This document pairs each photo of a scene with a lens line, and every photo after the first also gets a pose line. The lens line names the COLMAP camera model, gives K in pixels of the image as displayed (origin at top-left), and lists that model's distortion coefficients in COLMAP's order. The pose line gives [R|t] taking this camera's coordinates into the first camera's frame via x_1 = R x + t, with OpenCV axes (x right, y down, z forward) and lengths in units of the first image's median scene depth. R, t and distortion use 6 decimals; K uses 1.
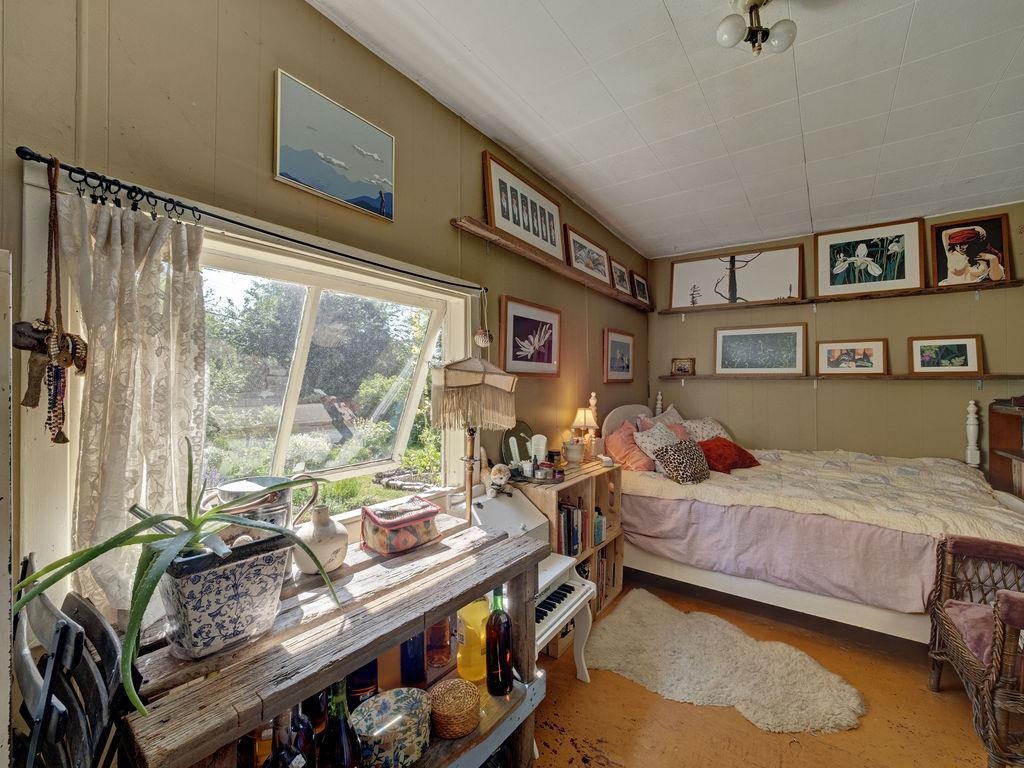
lens RADIAL K [[438.7, 0, 445.9], [0, 438.7, 385.5], [0, 0, 1]] dist [-0.000960, -0.001474]
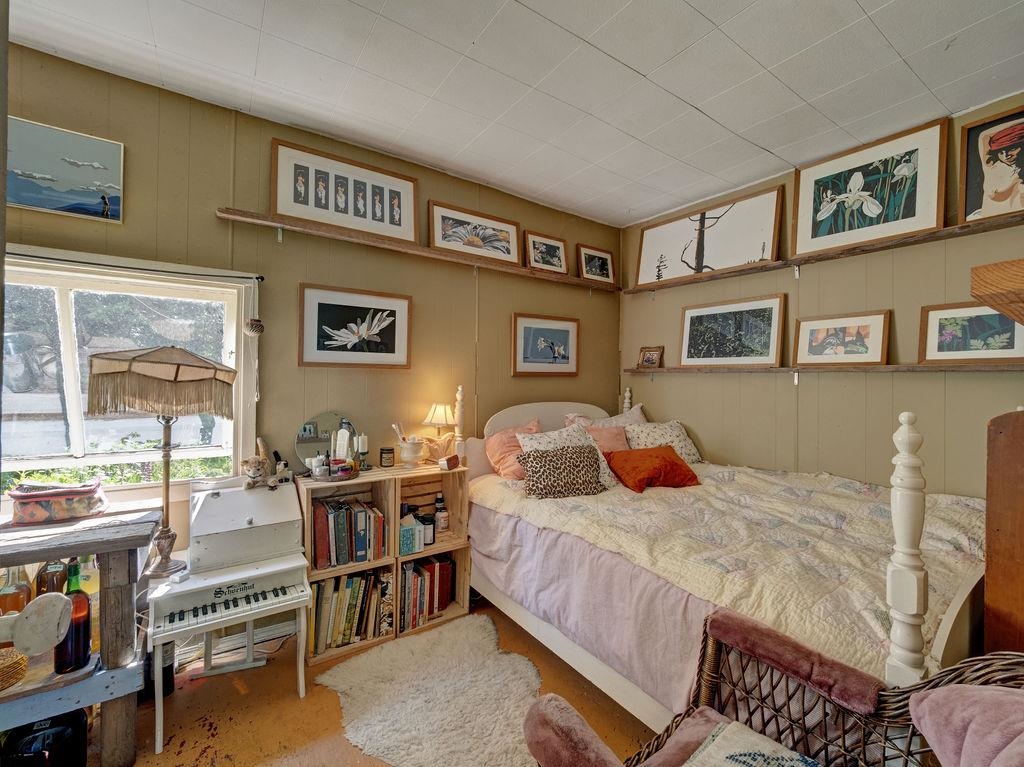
lens RADIAL K [[438.7, 0, 512.0], [0, 438.7, 382.8], [0, 0, 1]] dist [-0.000960, -0.001474]
pose [[0.943332, 0.008780, -0.331734, 0.700657], [-0.008757, 0.999960, 0.001563, 0.007372], [0.331735, 0.001431, 0.943372, 0.187896]]
